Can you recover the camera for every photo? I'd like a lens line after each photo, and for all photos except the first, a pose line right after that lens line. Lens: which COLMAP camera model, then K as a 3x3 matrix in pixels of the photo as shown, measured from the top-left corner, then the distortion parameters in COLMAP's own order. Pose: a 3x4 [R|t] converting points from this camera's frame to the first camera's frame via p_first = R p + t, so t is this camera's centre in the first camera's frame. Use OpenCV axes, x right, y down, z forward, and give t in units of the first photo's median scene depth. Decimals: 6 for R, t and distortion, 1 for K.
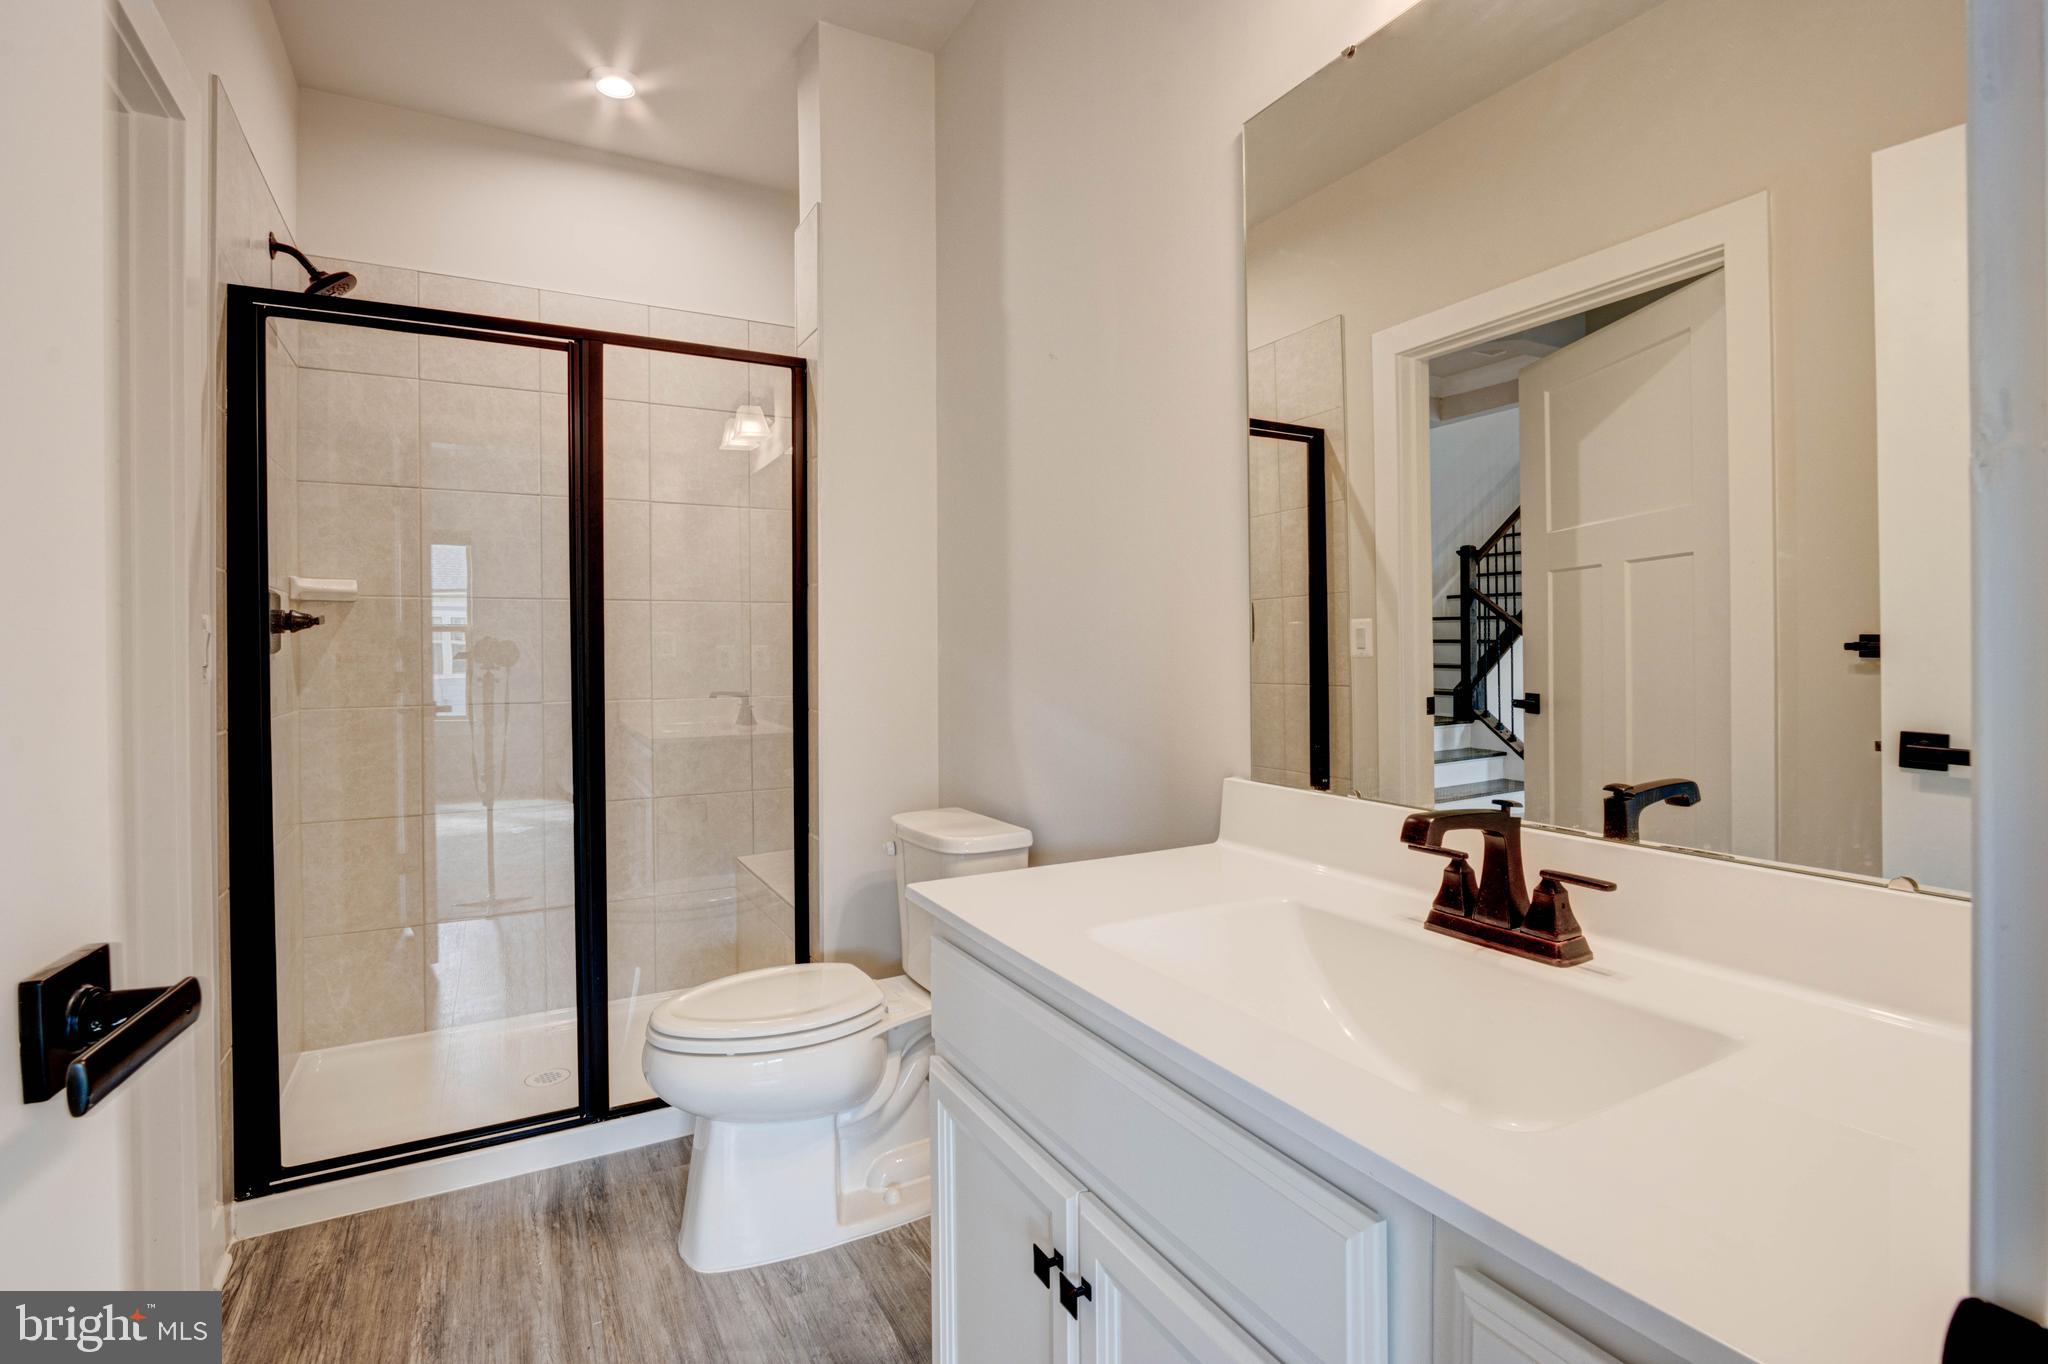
lens RADIAL K [[953.5, 0, 1021.2], [0, 953.5, 655.4], [0, 0, 1]] dist [-0.020090, 0.004700]
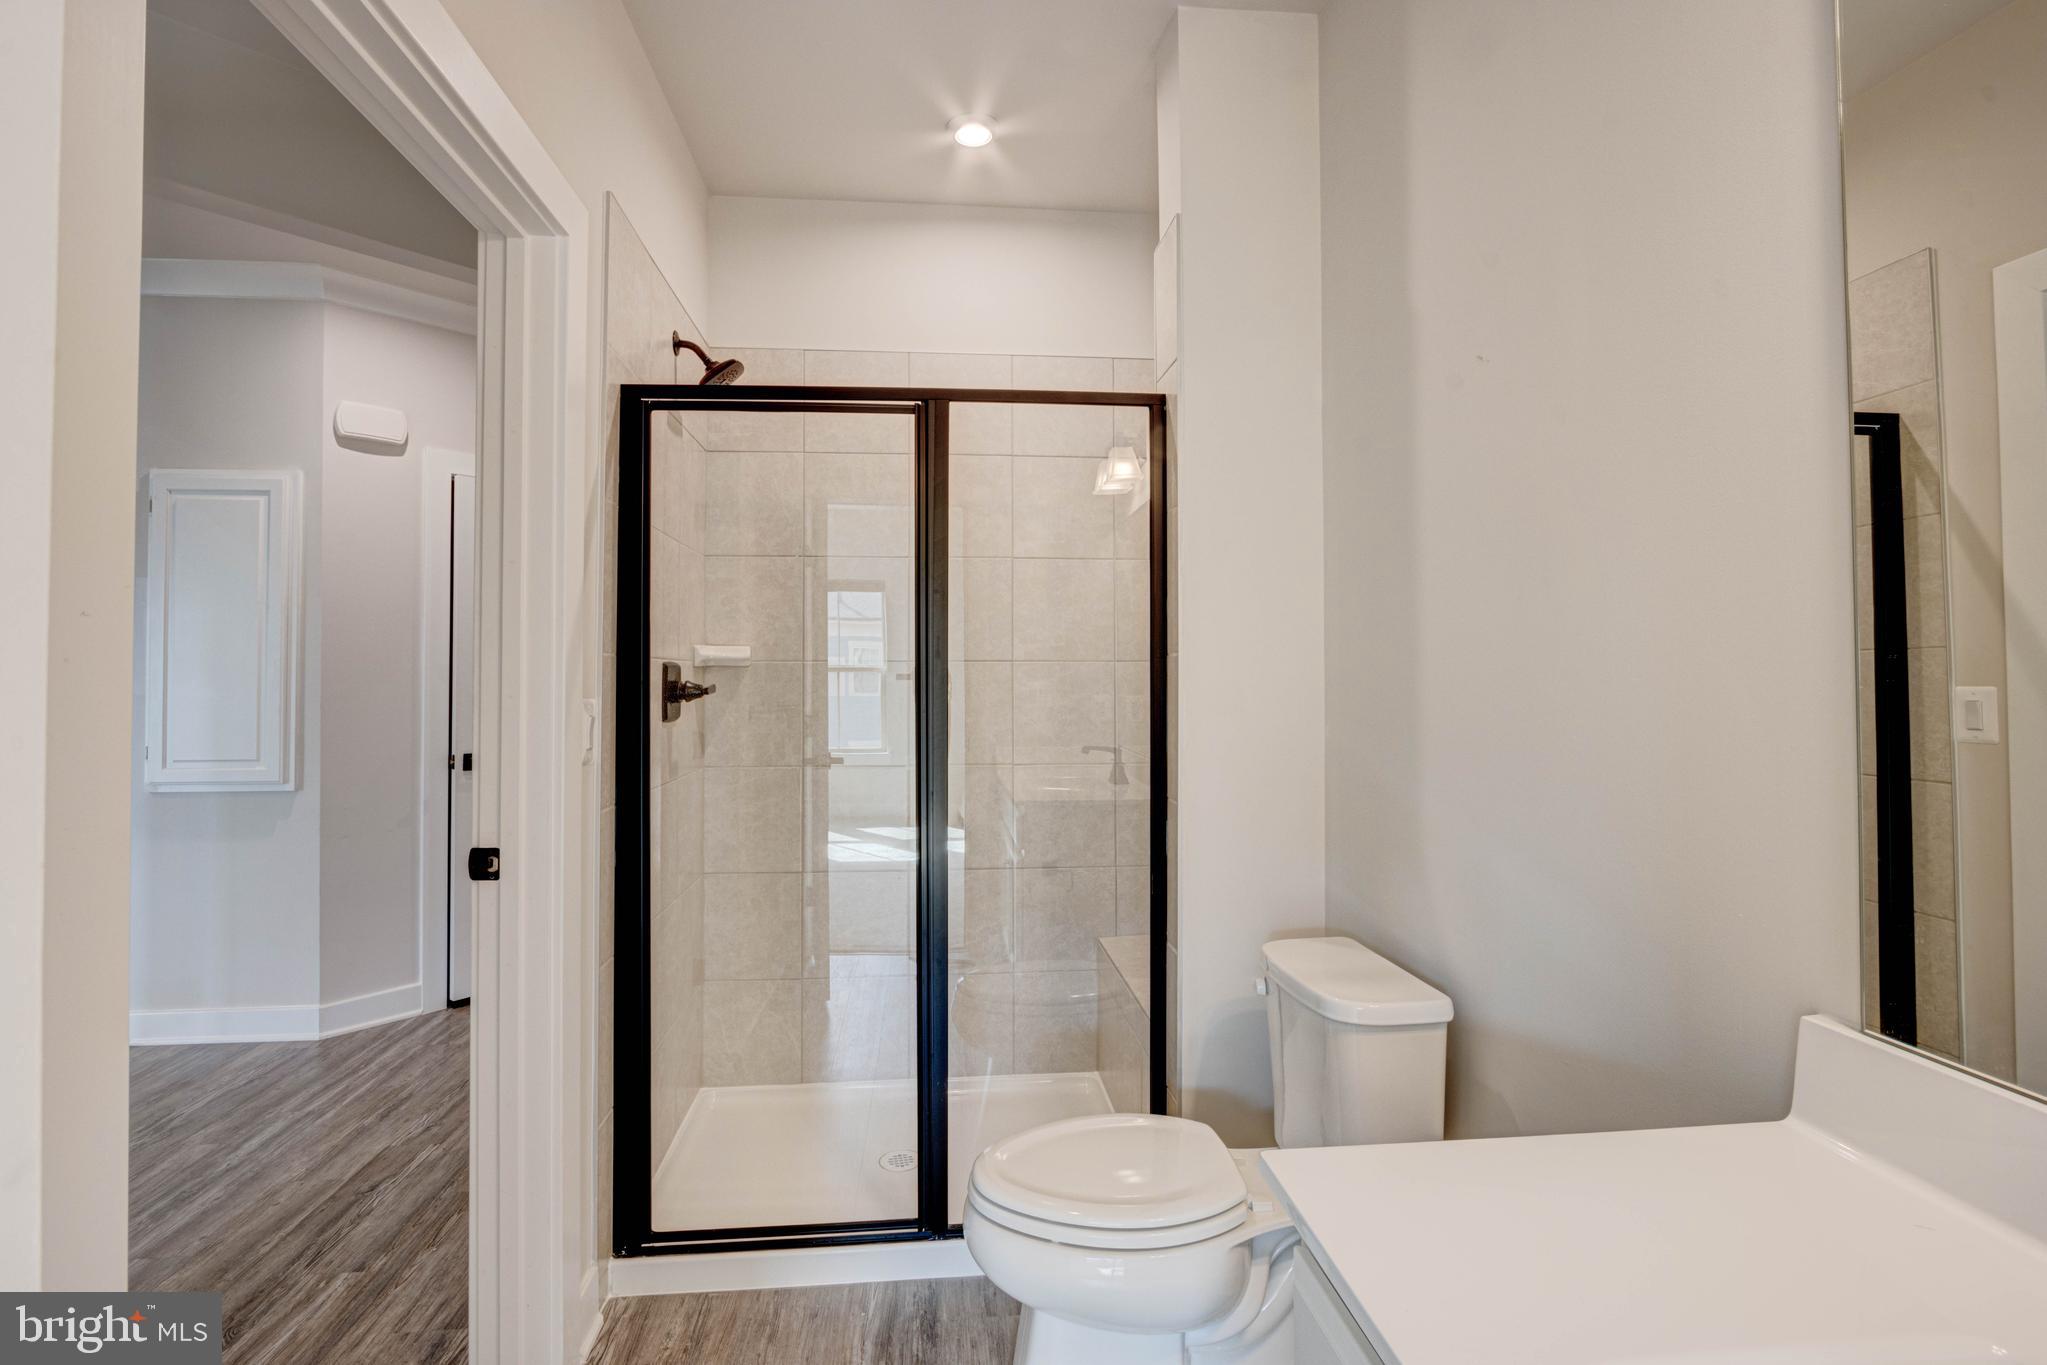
lens RADIAL K [[953.1, 0, 1020.7], [0, 953.1, 655.9], [0, 0, 1]] dist [-0.020090, 0.004700]
pose [[0.918872, -0.001526, -0.394552, -0.005476], [-0.008965, 0.999654, -0.024743, -0.053858], [0.394453, 0.026273, 0.918541, 0.165940]]
